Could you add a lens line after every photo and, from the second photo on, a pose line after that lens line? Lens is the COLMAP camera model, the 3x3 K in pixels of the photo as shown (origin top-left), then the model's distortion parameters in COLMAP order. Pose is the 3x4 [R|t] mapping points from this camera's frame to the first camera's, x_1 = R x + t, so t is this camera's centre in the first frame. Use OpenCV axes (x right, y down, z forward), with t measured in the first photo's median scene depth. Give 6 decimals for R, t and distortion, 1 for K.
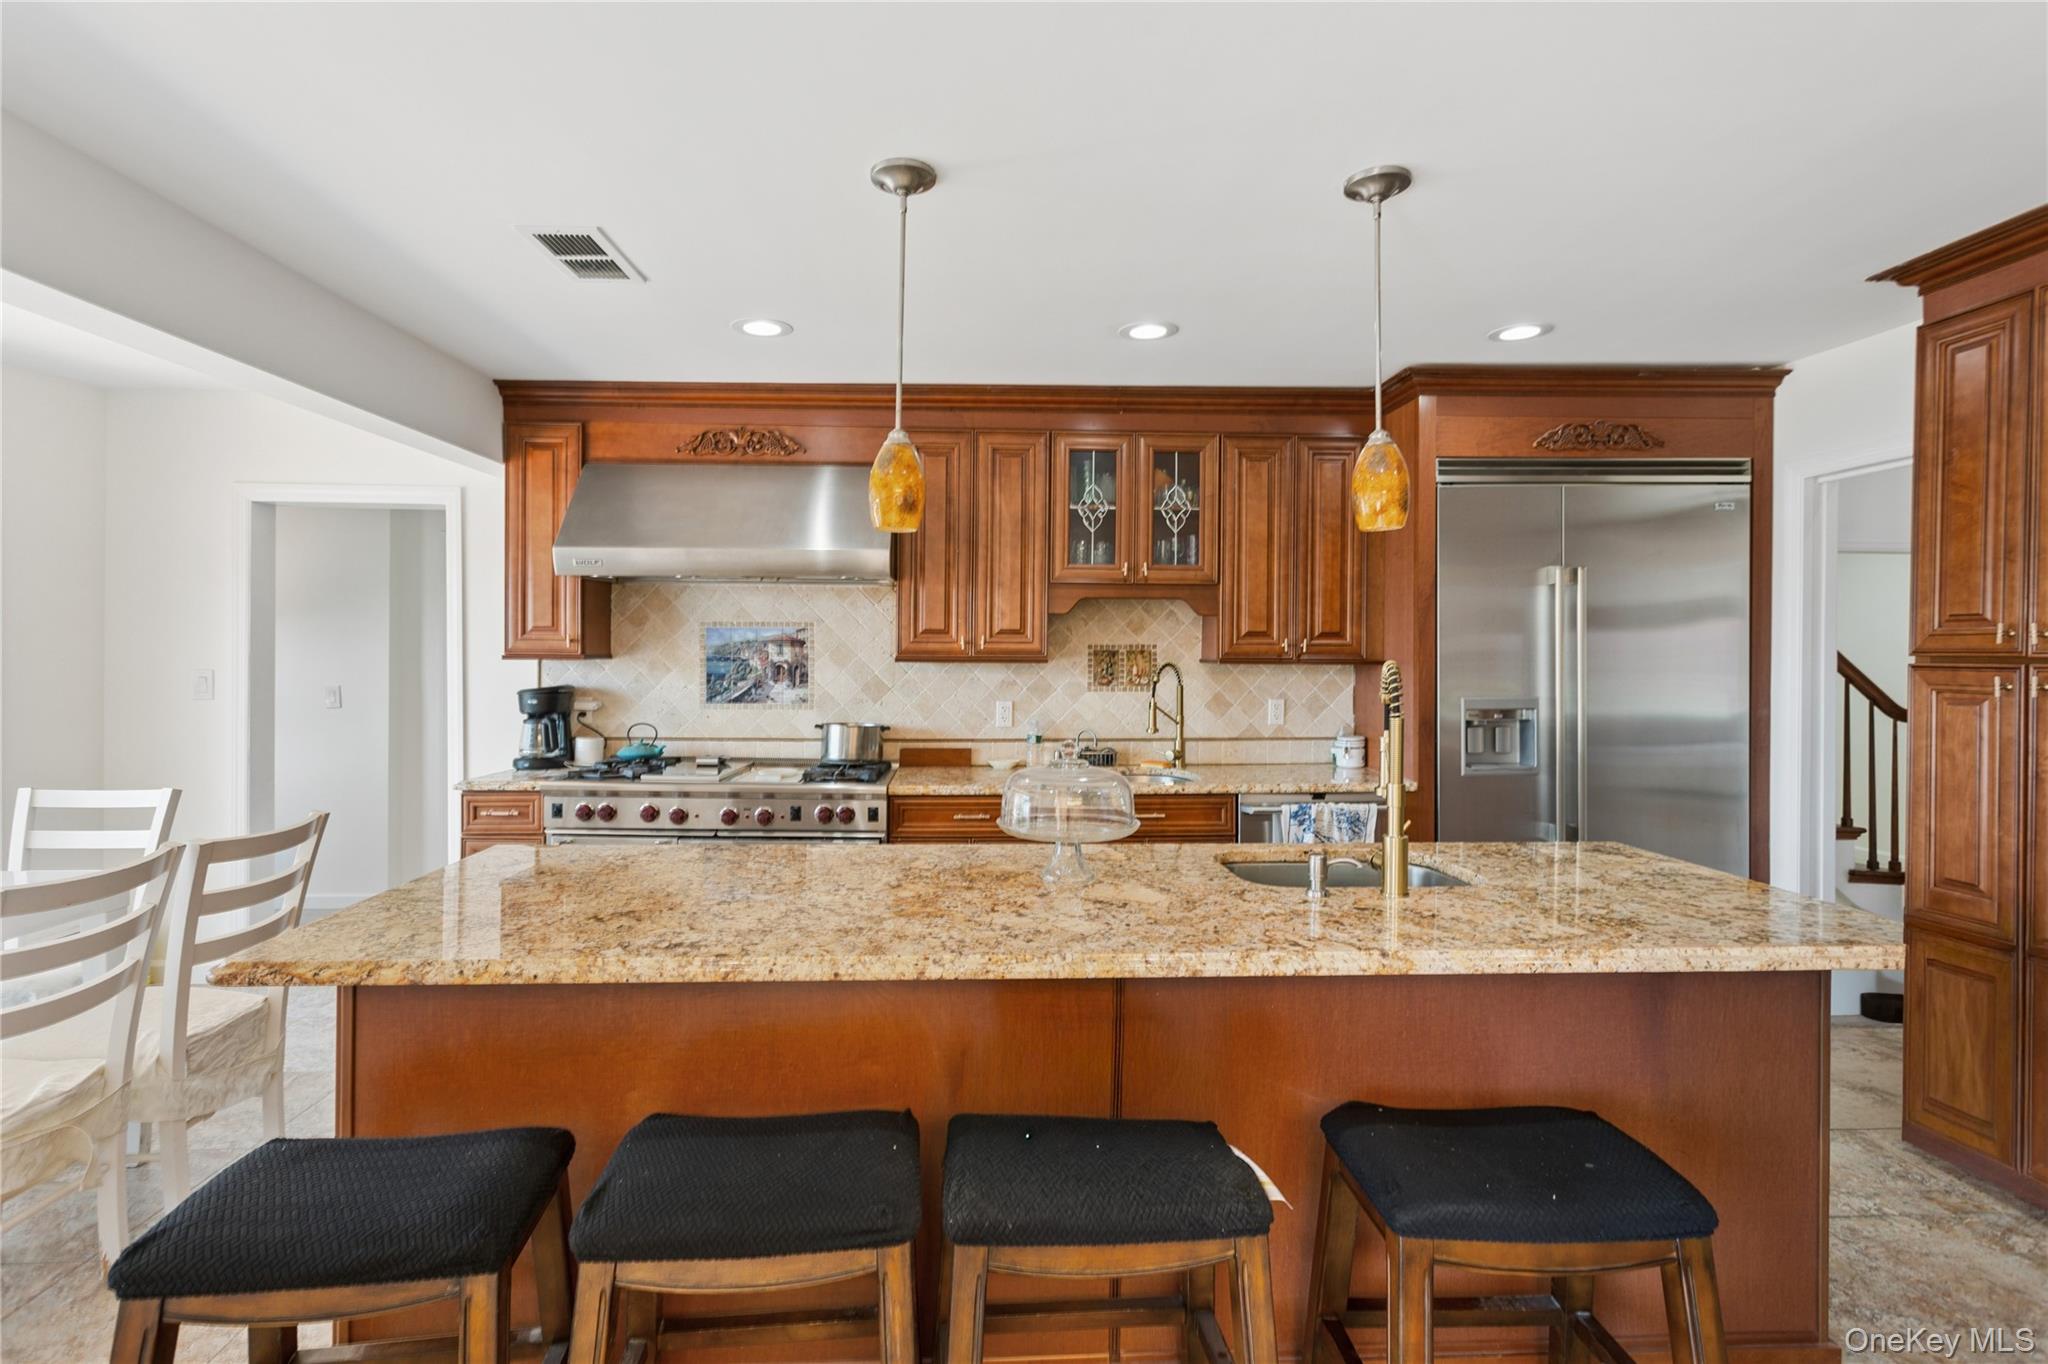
lens RADIAL K [[964.8, 0, 1024.5], [0, 964.8, 659.7], [0, 0, 1]] dist [-0.002171, -0.000274]
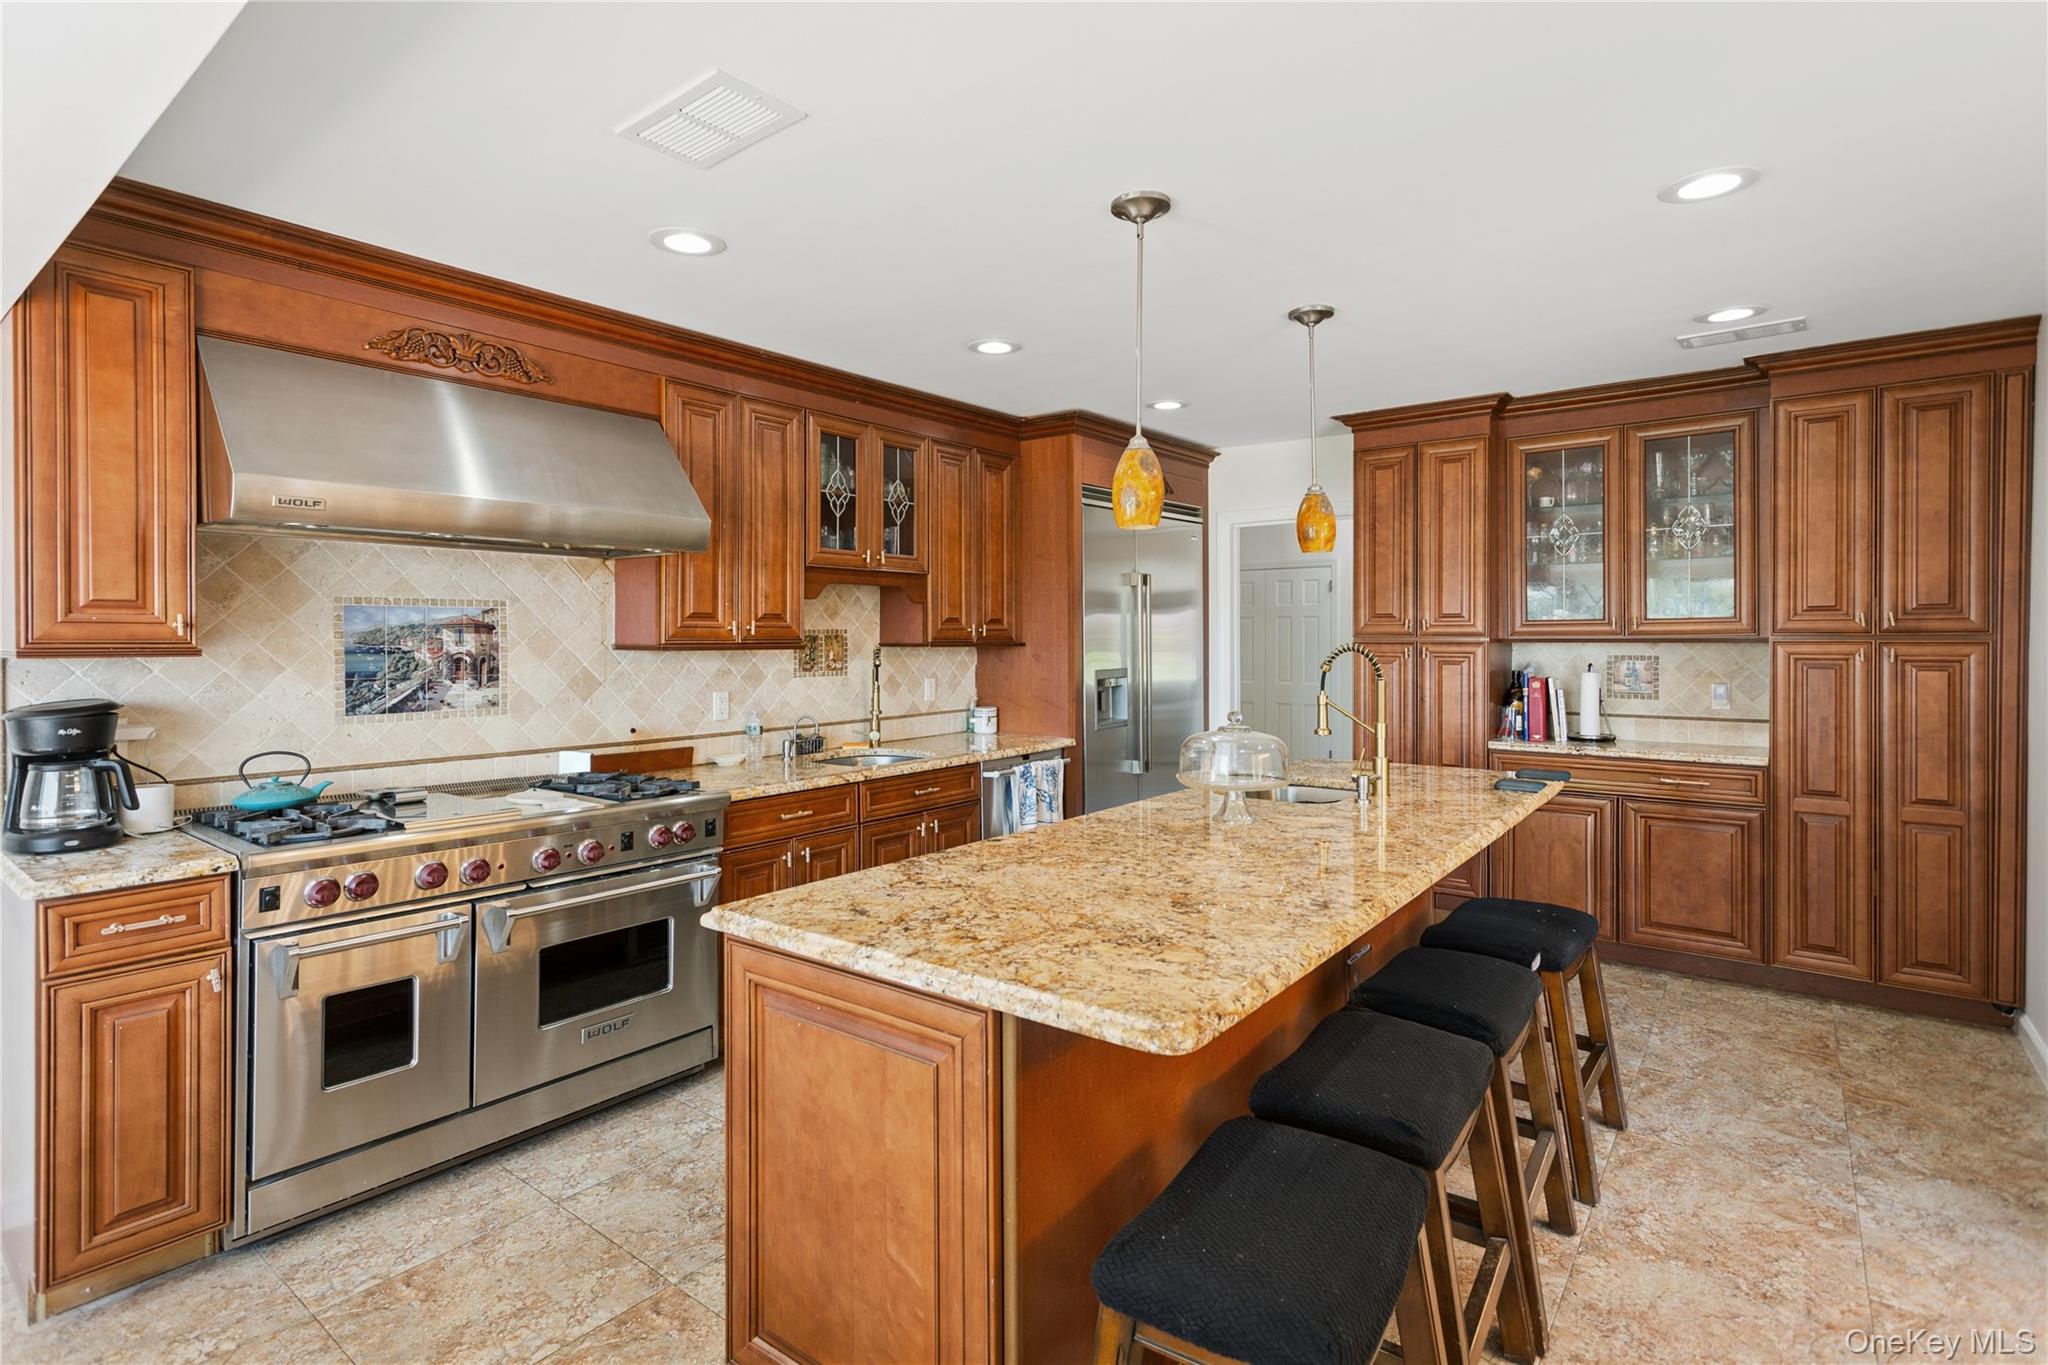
lens RADIAL K [[972.0, 0, 1022.0], [0, 972.0, 640.3], [0, 0, 1]] dist [0.002541, 0.001283]
pose [[0.660965, -0.009272, 0.750359, -0.530476], [0.007574, 0.999955, 0.005684, -0.008940], [-0.750378, 0.001926, 0.661006, 0.182229]]
